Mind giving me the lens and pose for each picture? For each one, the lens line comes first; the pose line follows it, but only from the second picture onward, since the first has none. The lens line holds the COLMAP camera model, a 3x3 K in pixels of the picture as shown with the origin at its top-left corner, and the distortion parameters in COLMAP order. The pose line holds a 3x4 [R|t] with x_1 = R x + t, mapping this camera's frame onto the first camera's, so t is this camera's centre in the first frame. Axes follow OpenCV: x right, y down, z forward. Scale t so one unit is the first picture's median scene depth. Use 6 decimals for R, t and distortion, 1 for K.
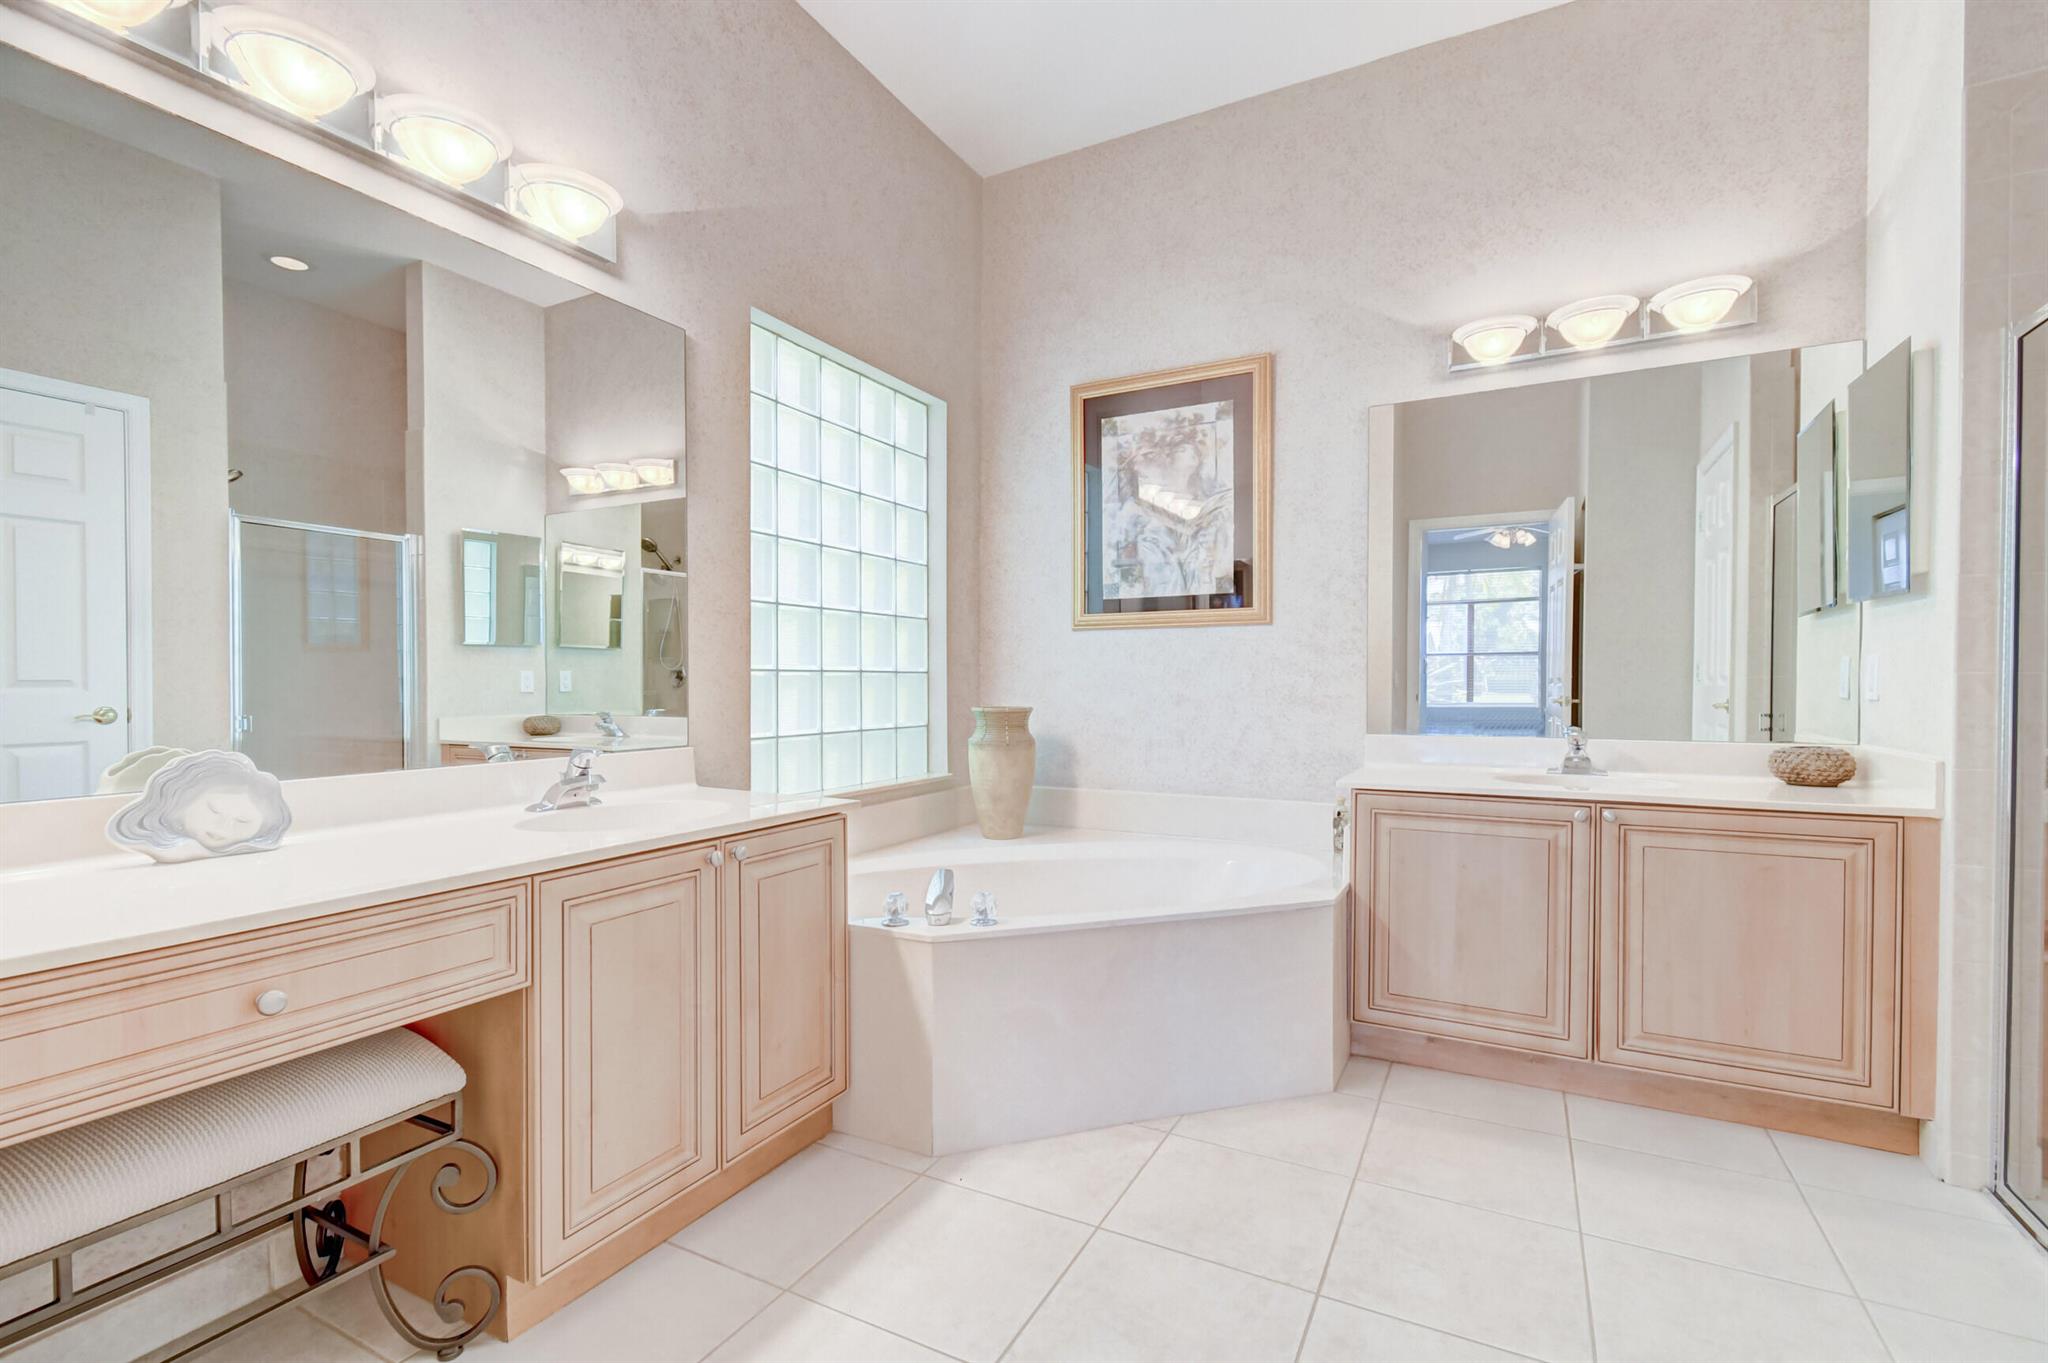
lens RADIAL K [[907.6, 0, 1038.7], [0, 907.6, 689.5], [0, 0, 1]] dist [0.004764, -0.002528]
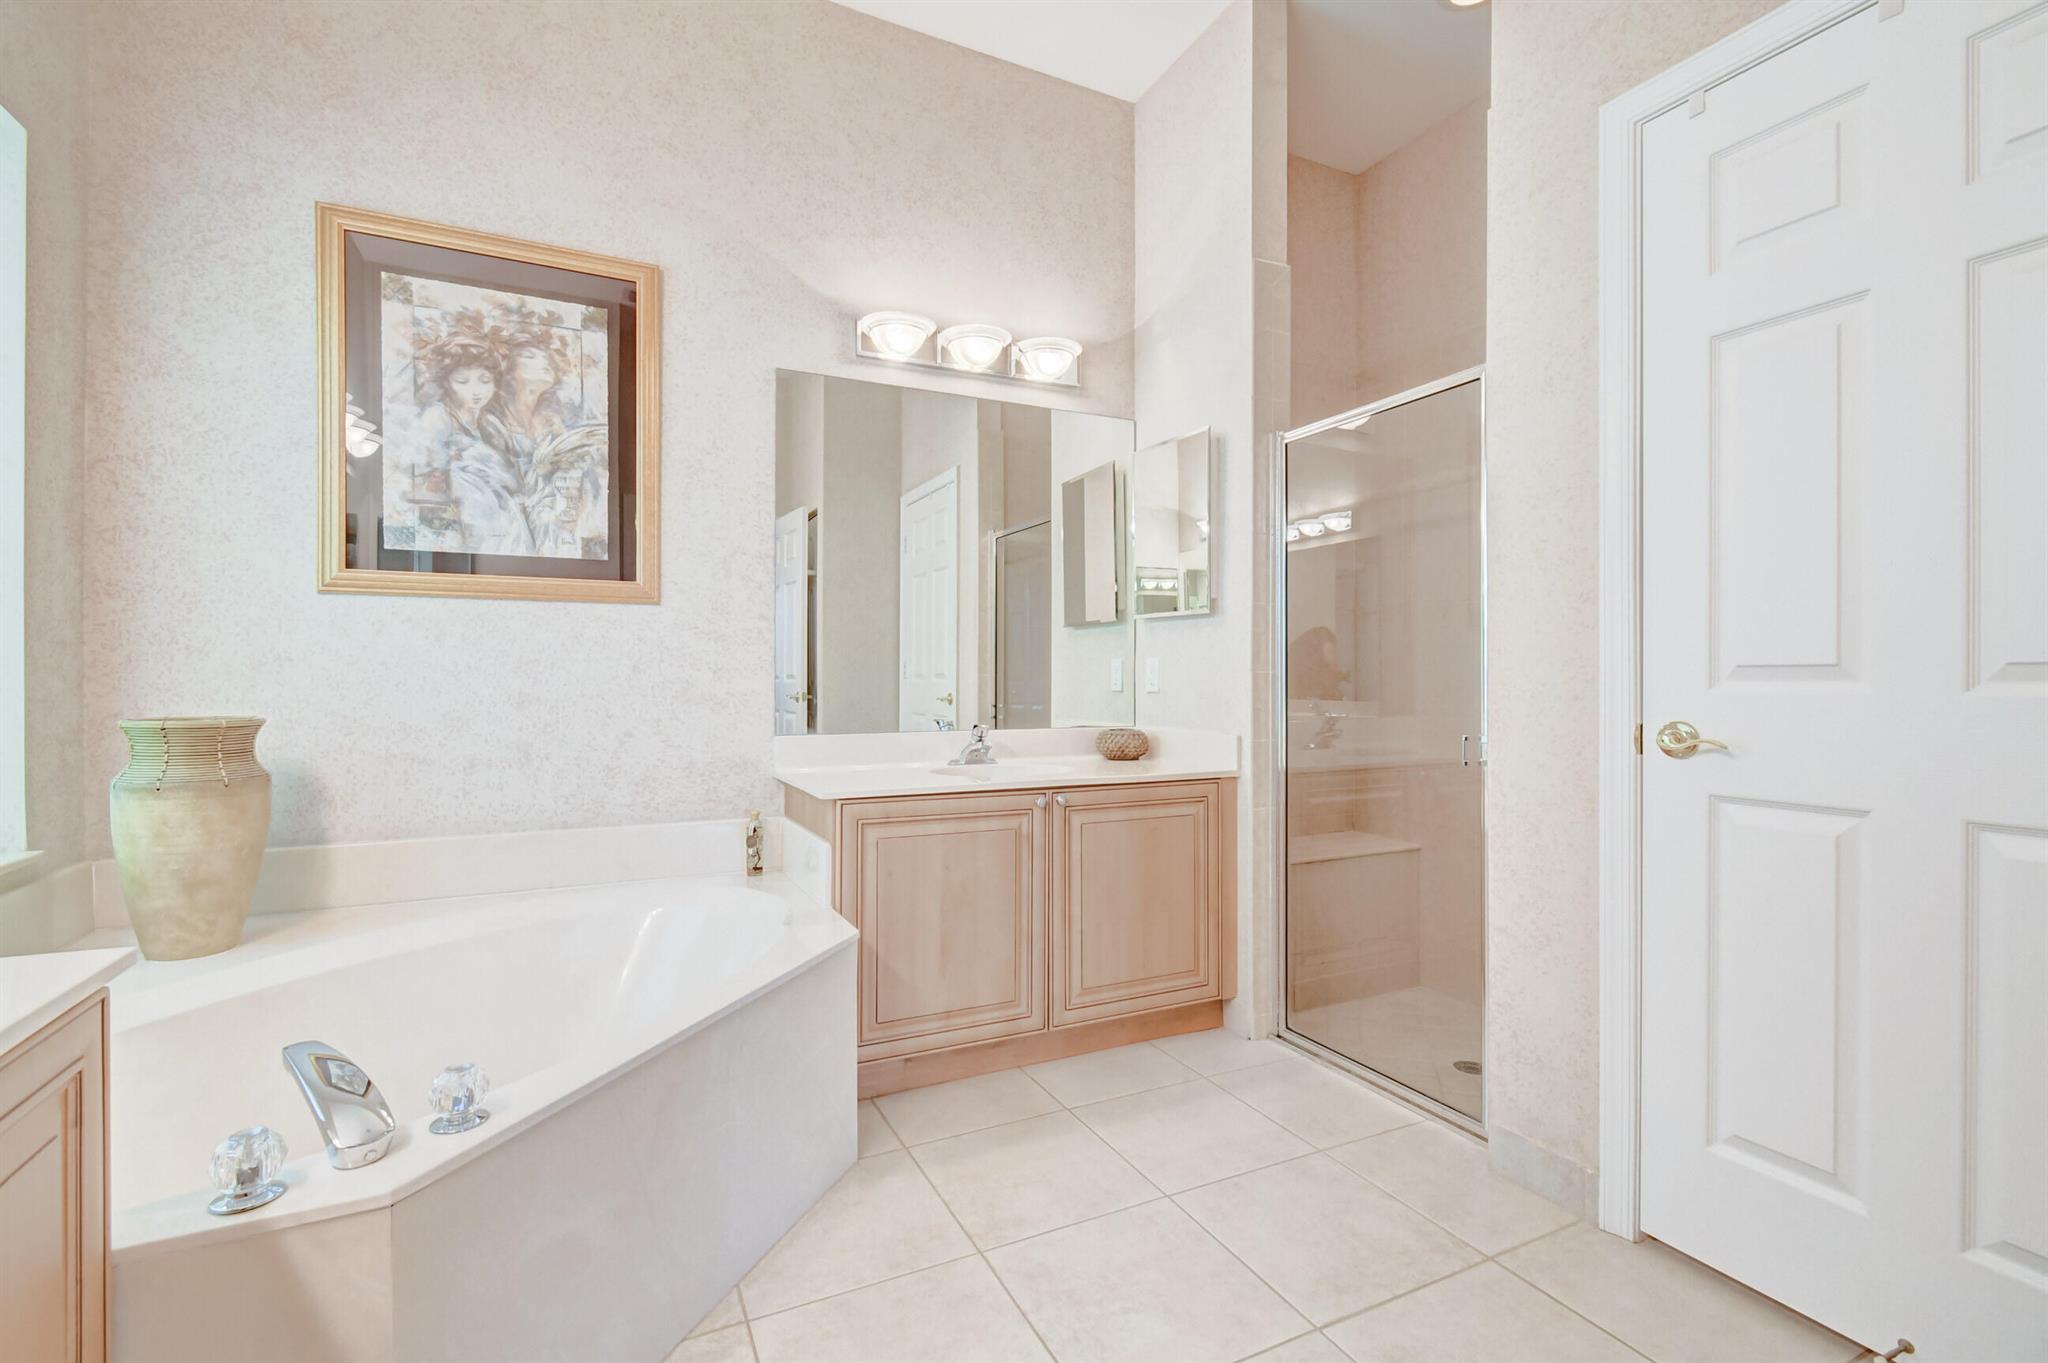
lens RADIAL K [[907.6, 0, 1021.2], [0, 907.6, 675.9], [0, 0, 1]] dist [0.004764, -0.002528]
pose [[0.597035, 0.006293, 0.802191, -0.193322], [0.003229, 0.999942, -0.010247, 0.000390], [-0.802209, 0.008708, 0.596980, 0.264781]]
